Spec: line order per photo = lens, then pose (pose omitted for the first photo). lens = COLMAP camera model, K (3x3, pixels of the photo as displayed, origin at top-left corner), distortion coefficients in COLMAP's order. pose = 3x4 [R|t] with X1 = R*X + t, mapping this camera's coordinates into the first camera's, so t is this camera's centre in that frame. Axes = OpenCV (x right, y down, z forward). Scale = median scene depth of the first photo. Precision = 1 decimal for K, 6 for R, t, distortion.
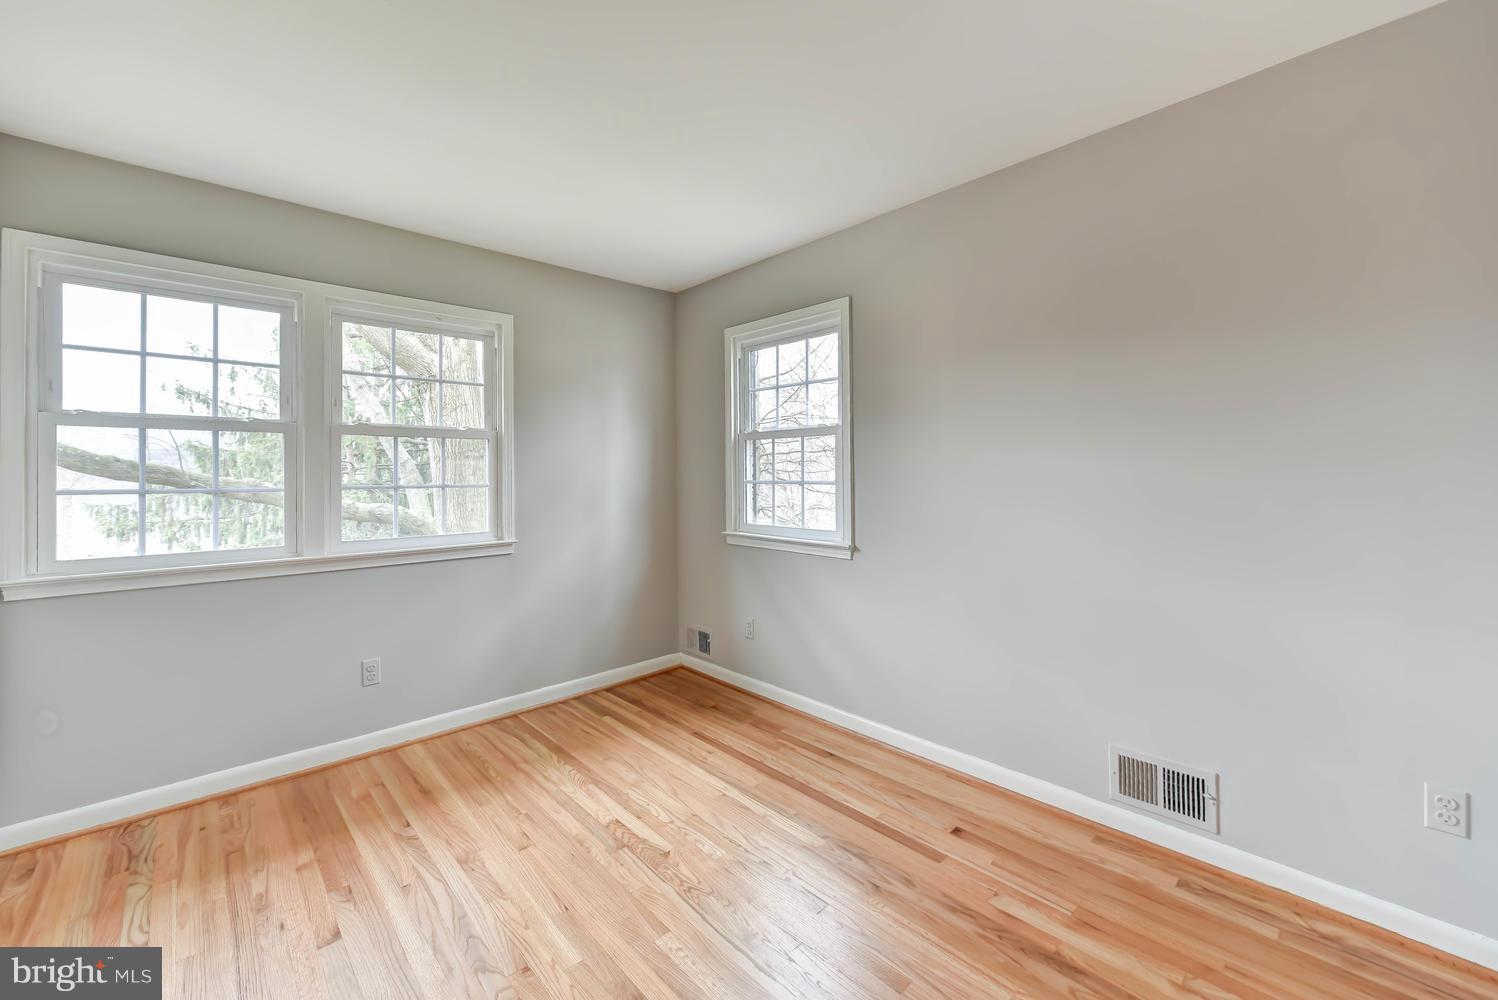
lens RADIAL K [[618.8, 0, 725.2], [0, 618.8, 463.6], [0, 0, 1]] dist [0.014243, -0.000729]
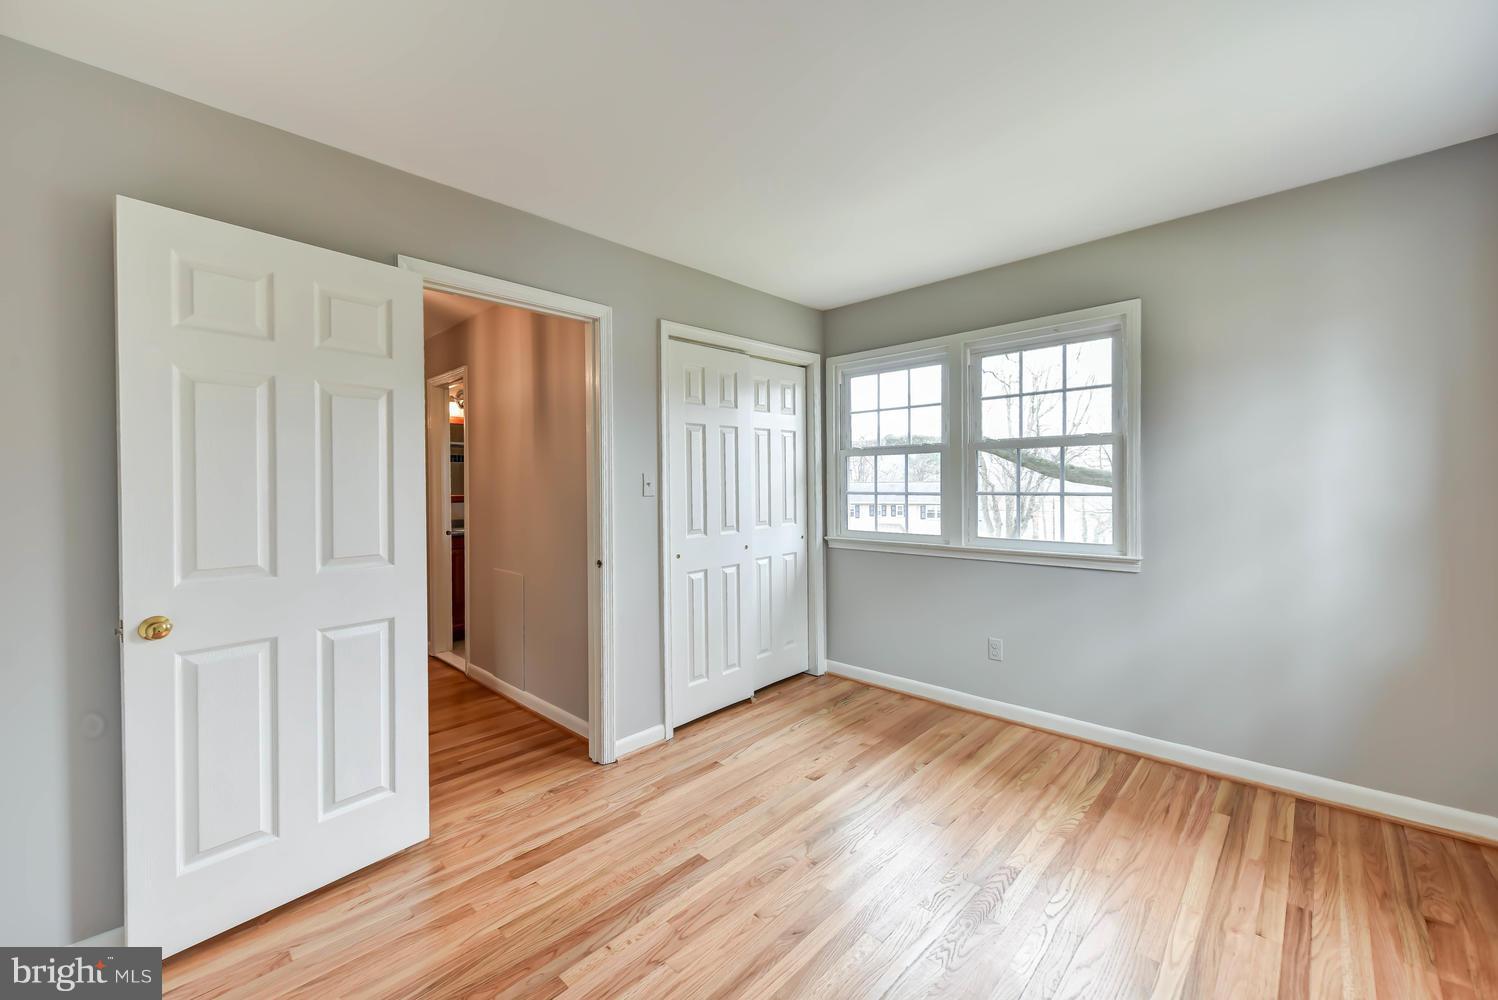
lens RADIAL K [[593.3, 0, 749.9], [0, 593.3, 485.2], [0, 0, 1]] dist [0.000420, 0.000073]
pose [[0.075138, 0.005402, -0.997158, 0.518910], [0.021438, 0.999745, 0.007031, 0.004847], [0.996943, -0.021905, 0.075003, 0.457048]]
